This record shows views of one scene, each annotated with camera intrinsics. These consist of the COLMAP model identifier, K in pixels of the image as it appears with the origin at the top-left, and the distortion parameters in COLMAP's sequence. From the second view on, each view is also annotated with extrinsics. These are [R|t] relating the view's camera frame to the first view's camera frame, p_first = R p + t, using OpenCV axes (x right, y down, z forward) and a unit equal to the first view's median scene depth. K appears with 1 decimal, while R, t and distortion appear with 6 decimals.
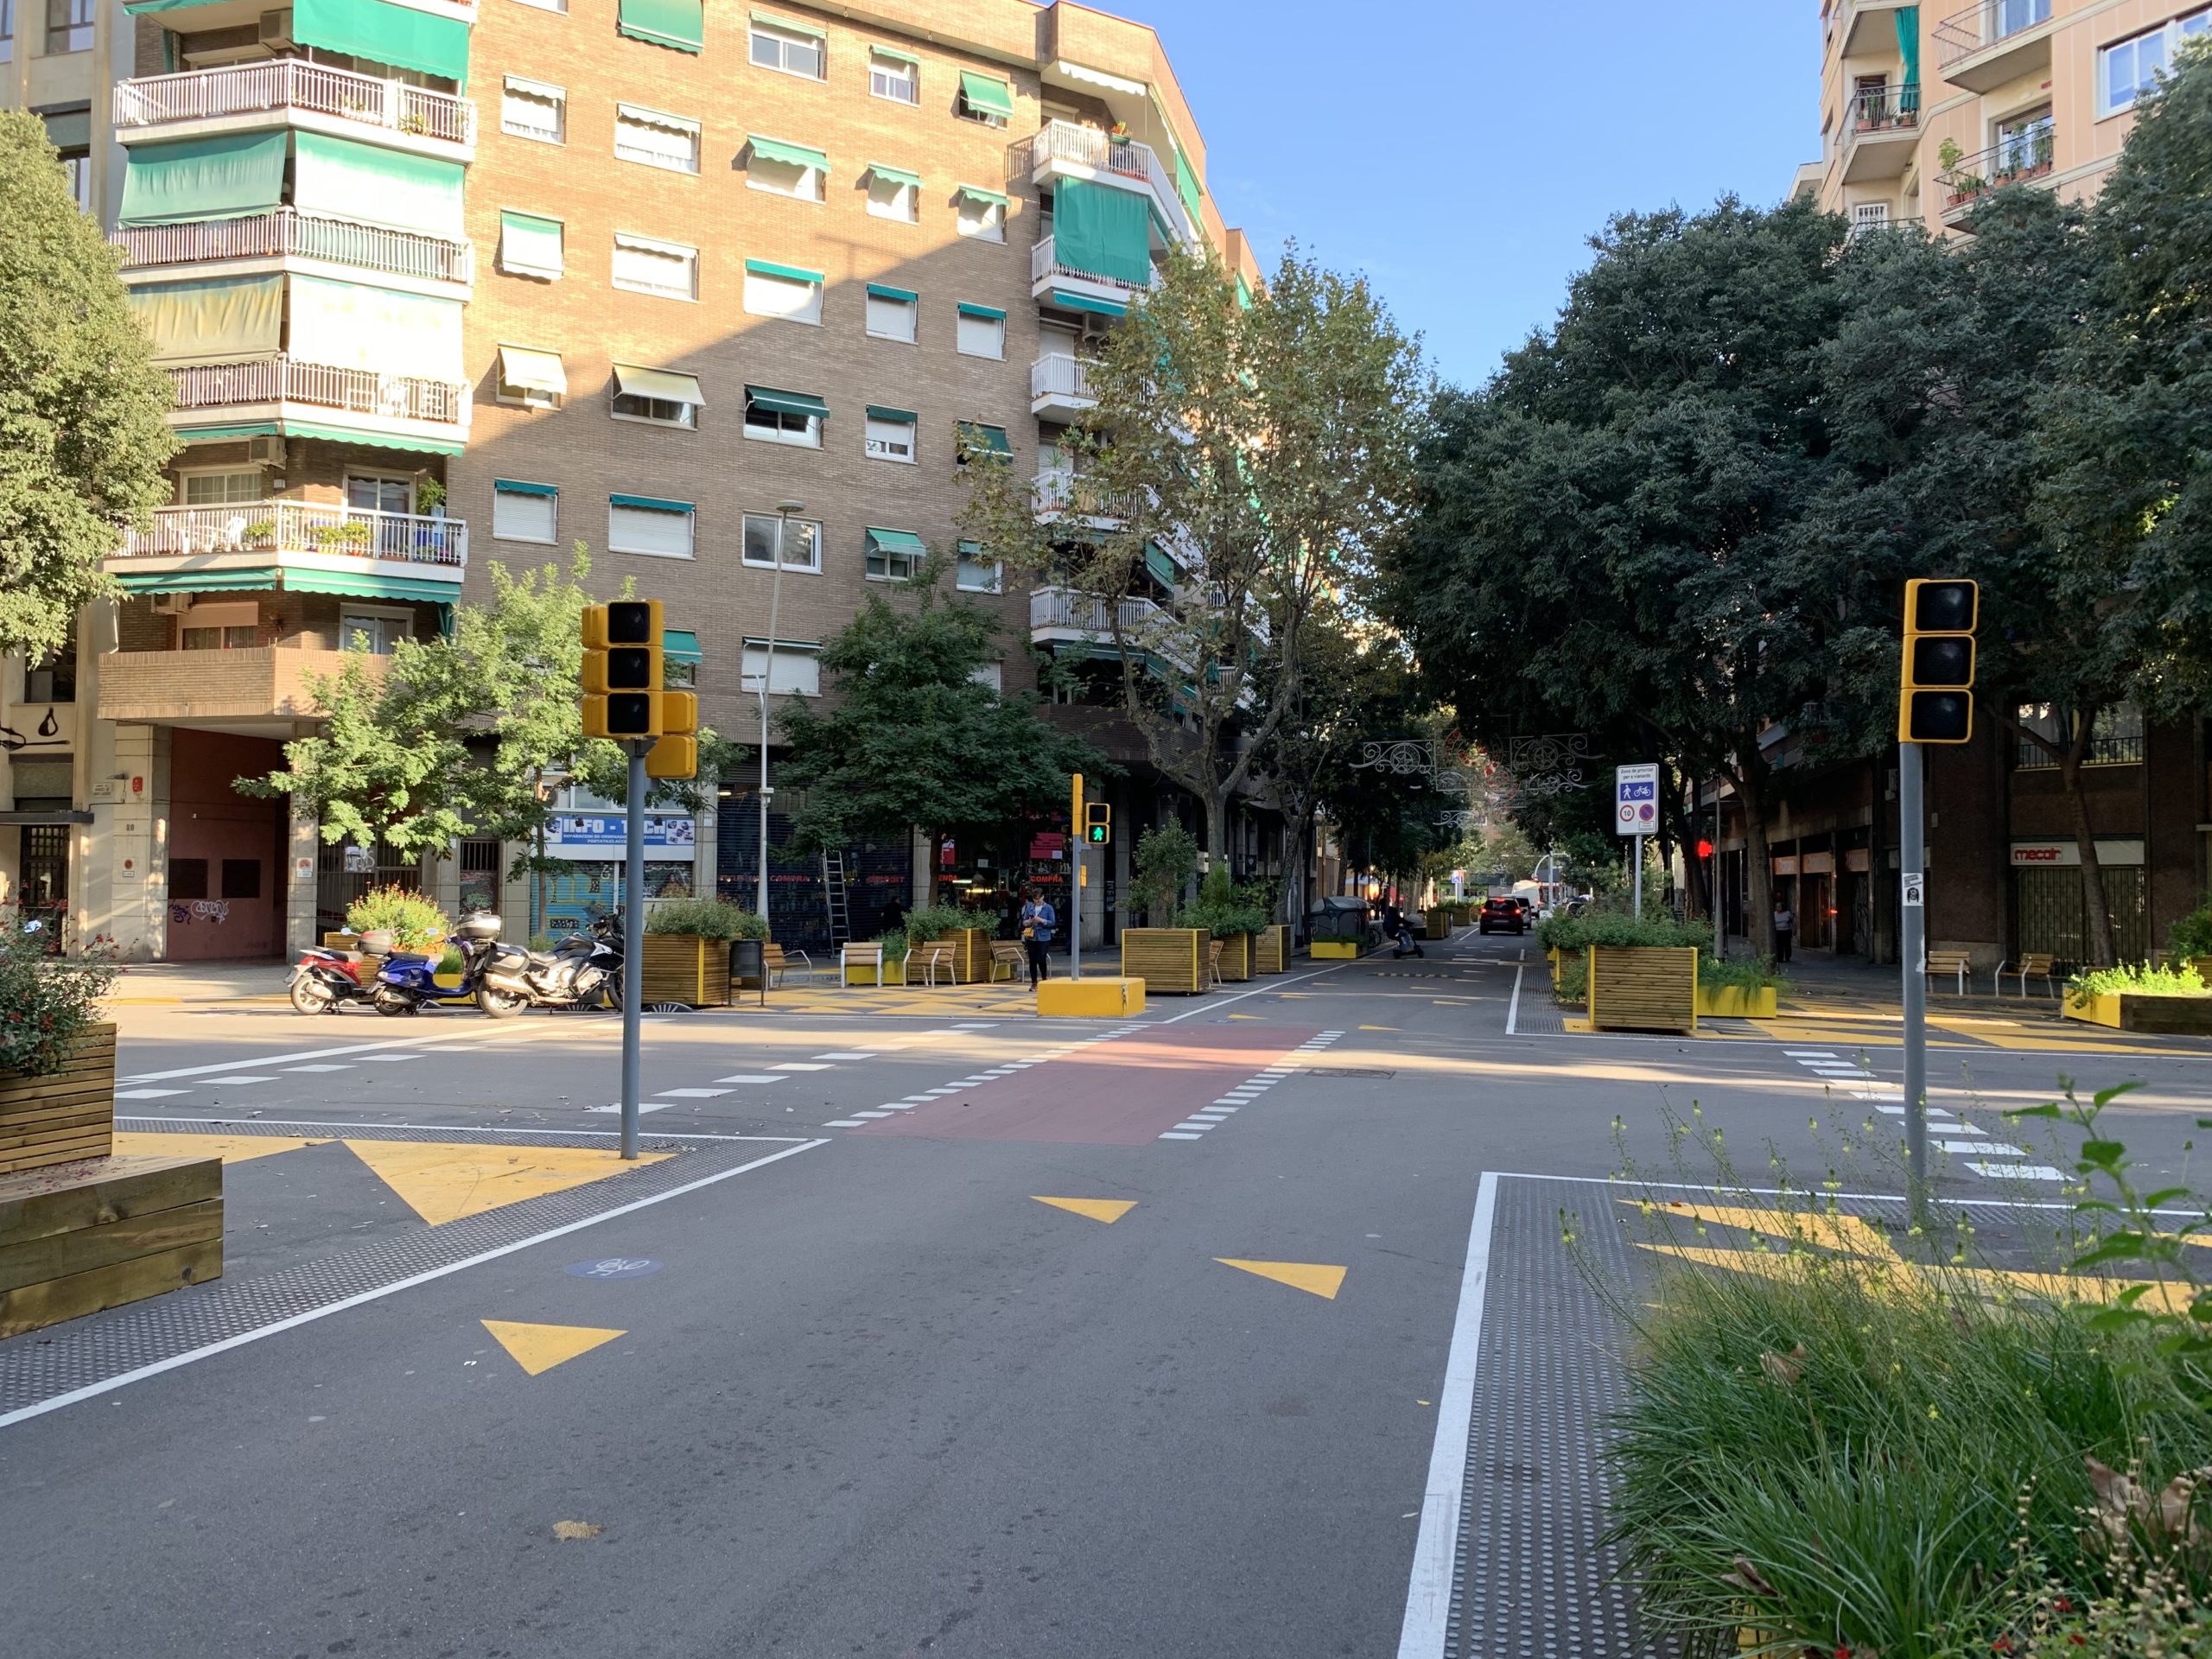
lens RADIAL K [[1700.3, 0, 1114.1], [0, 1700.3, 822.4], [0, 0, 1]] dist [0.120698, -0.005859]
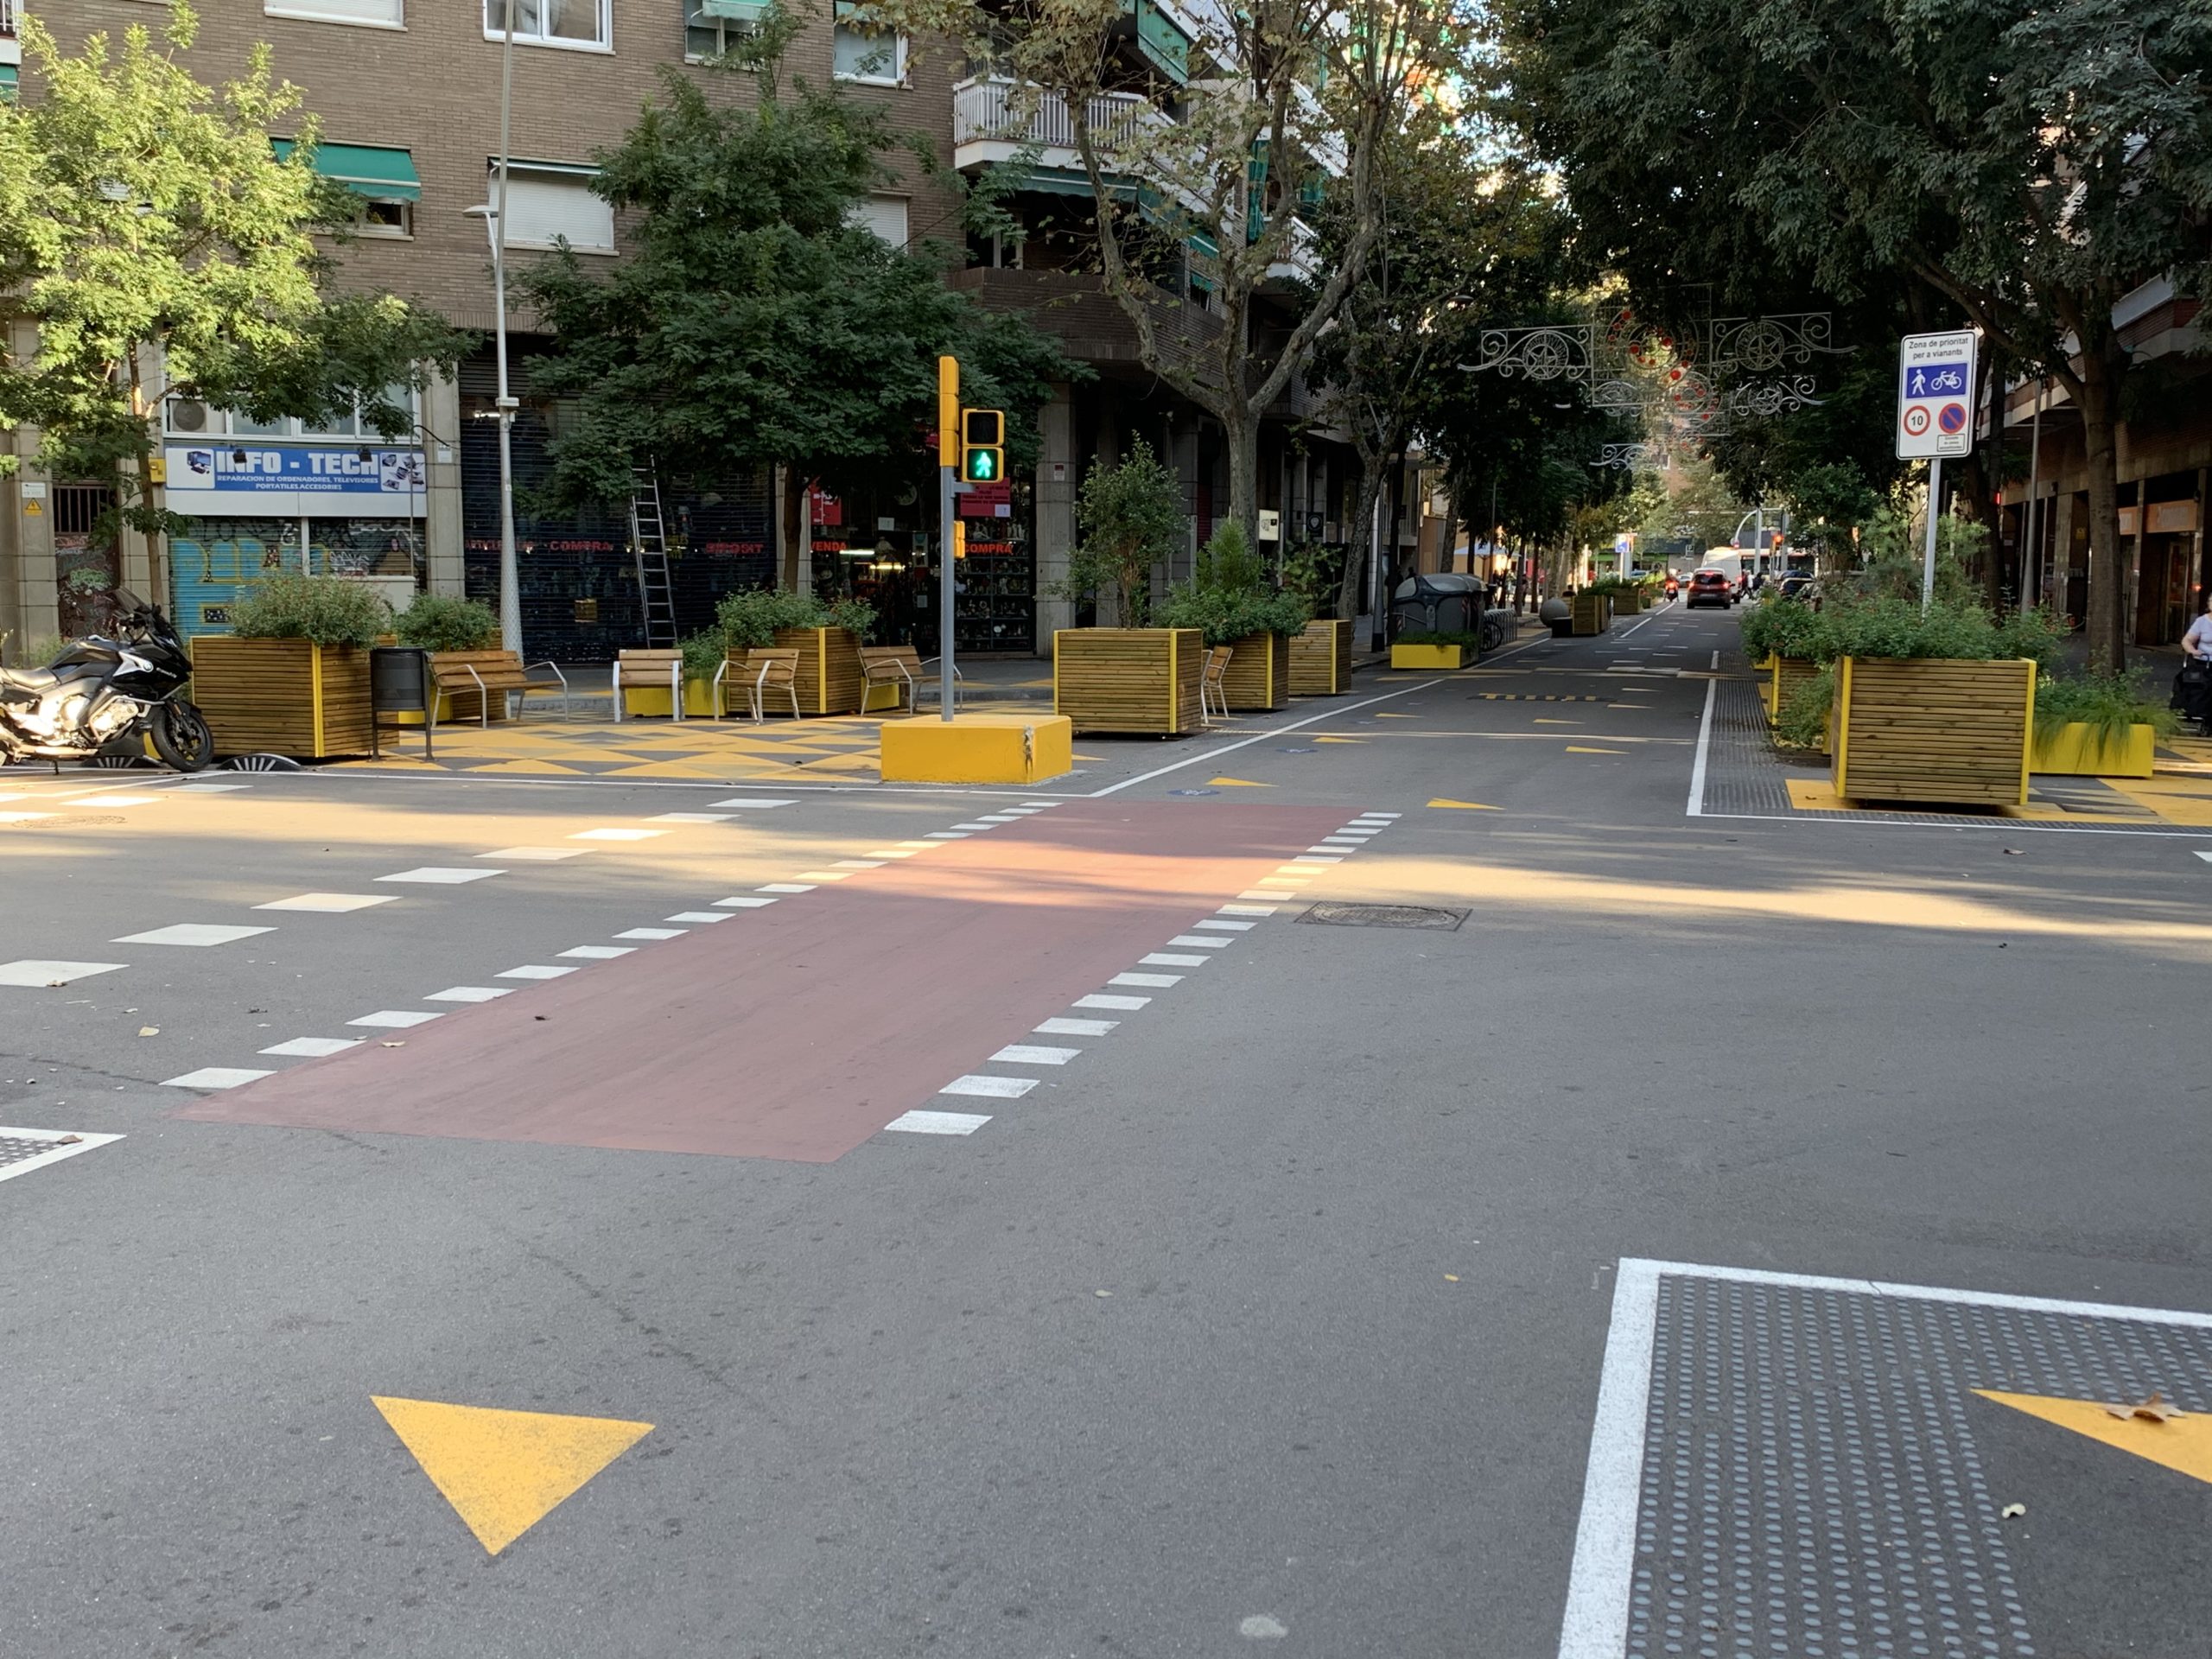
lens RADIAL K [[2318.2, 0, 1103.8], [0, 2318.2, 824.1], [0, 0, 1]] dist [0.034616, 0.000000]
pose [[0.999762, -0.000191, -0.021807, 0.030990], [0.003464, 0.988660, 0.150133, 0.006330], [0.021531, -0.150172, 0.988425, 0.140241]]
